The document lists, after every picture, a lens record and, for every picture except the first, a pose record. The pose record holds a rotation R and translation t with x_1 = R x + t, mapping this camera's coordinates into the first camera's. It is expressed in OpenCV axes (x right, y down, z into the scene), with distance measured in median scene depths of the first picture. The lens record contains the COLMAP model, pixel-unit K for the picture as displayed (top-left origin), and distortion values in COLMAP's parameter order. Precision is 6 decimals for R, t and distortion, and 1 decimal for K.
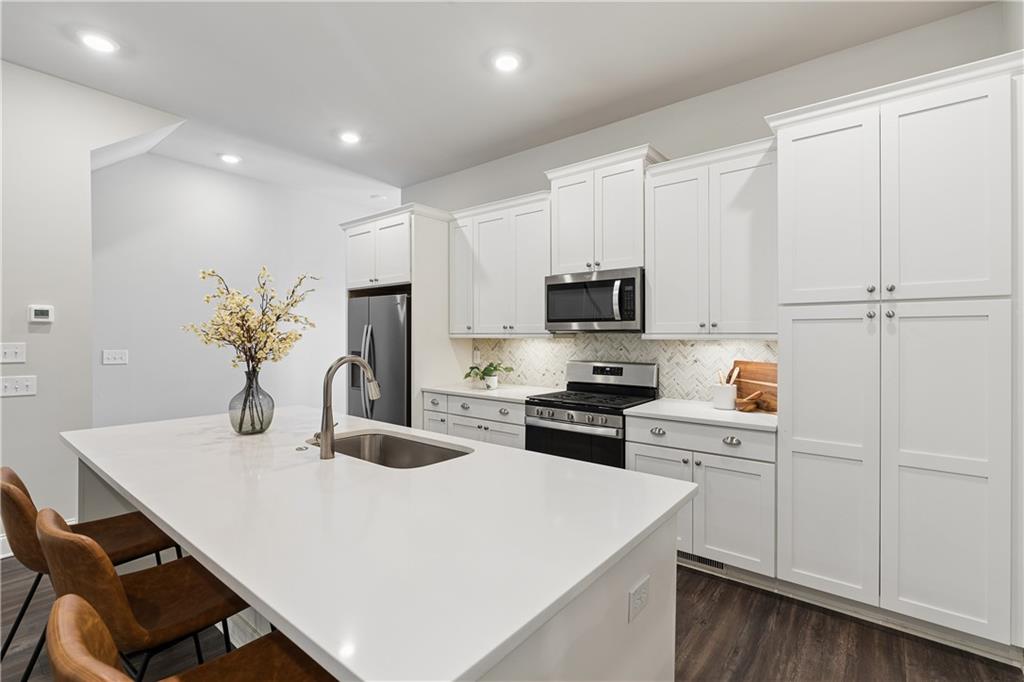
lens RADIAL K [[463.6, 0, 511.1], [0, 463.6, 334.4], [0, 0, 1]] dist [-0.002743, -0.000308]
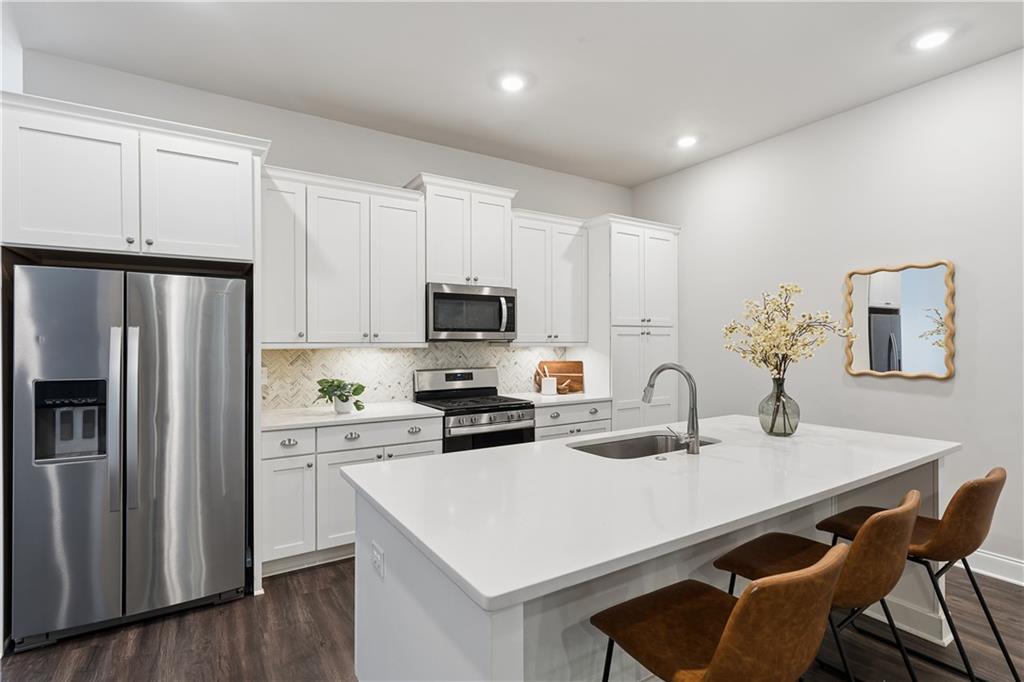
lens RADIAL K [[486.8, 0, 512.0], [0, 486.8, 341.0], [0, 0, 1]] dist [0.001941, 0.000030]
pose [[0.323059, -0.000103, 0.946379, -0.847491], [0.001303, 0.999999, -0.000336, -0.004691], [-0.946378, 0.001341, 0.323059, 0.523855]]
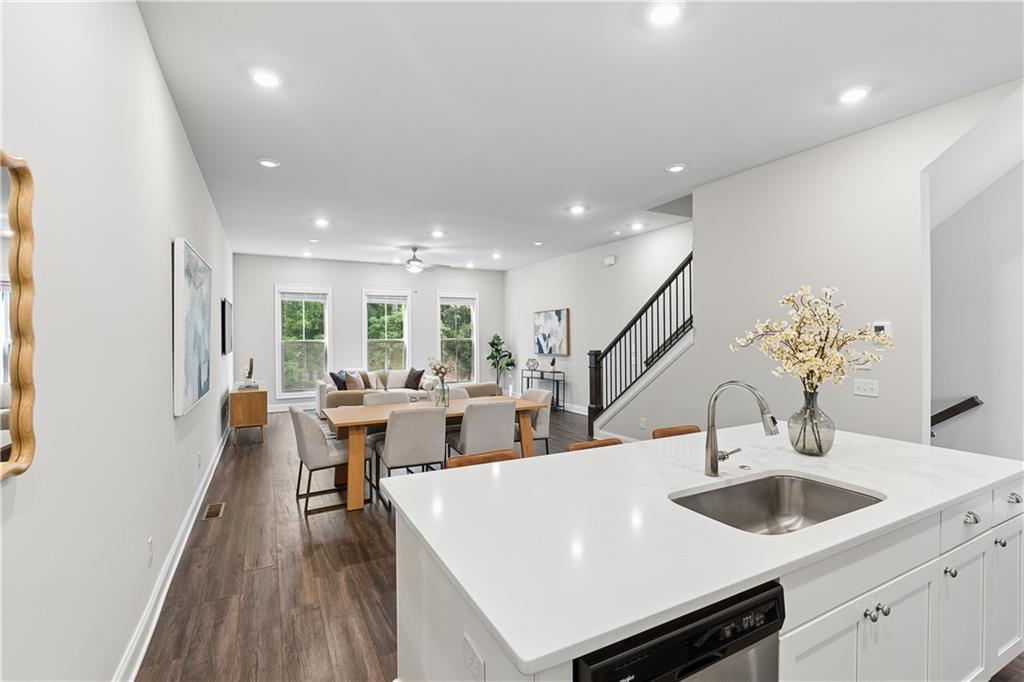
lens RADIAL K [[468.9, 0, 507.1], [0, 468.9, 340.2], [0, 0, 1]] dist [-0.001812, -0.000059]
pose [[-0.409354, 0.009950, -0.912321, 0.391428], [0.004555, 0.999950, 0.008862, -0.025892], [0.912364, -0.000528, -0.409379, 0.507815]]
